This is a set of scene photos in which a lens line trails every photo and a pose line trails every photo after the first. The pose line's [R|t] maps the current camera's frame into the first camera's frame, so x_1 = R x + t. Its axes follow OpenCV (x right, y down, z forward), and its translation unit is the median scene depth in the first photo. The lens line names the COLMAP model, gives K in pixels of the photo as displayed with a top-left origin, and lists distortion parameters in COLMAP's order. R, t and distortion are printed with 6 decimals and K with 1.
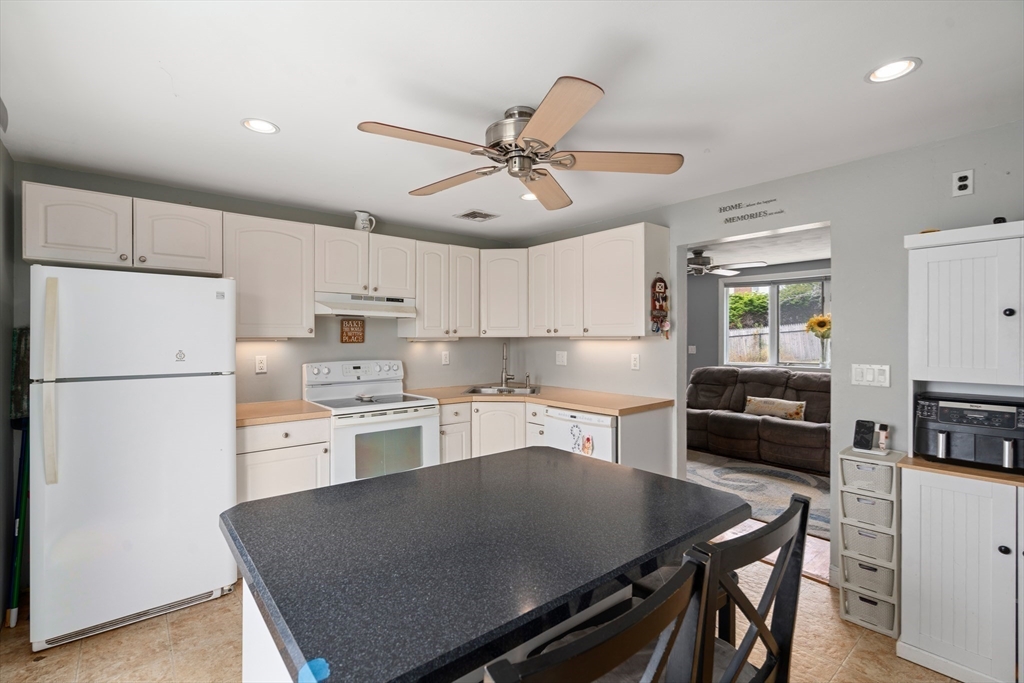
lens RADIAL K [[465.0, 0, 512.0], [0, 465.0, 341.5], [0, 0, 1]] dist [-0.000576, -0.000164]
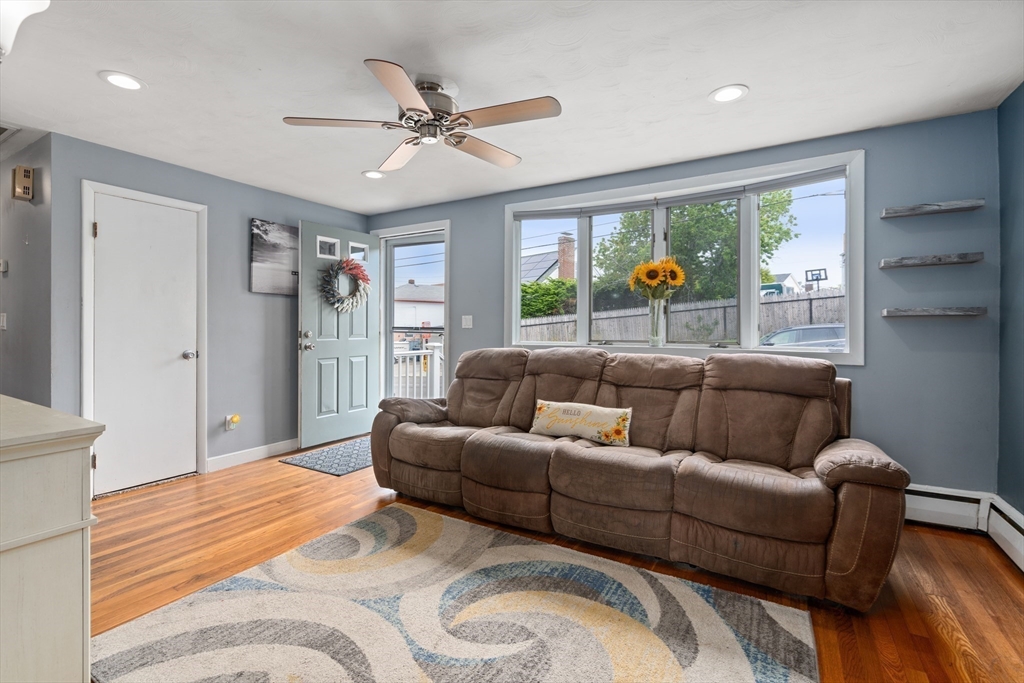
lens RADIAL K [[465.3, 0, 512.0], [0, 465.3, 332.5], [0, 0, 1]] dist [-0.002404, -0.000196]
pose [[0.944015, 0.002903, 0.329888, 0.209040], [-0.003288, 0.999994, 0.000608, 0.027085], [-0.329885, -0.001658, 0.944020, 0.347850]]
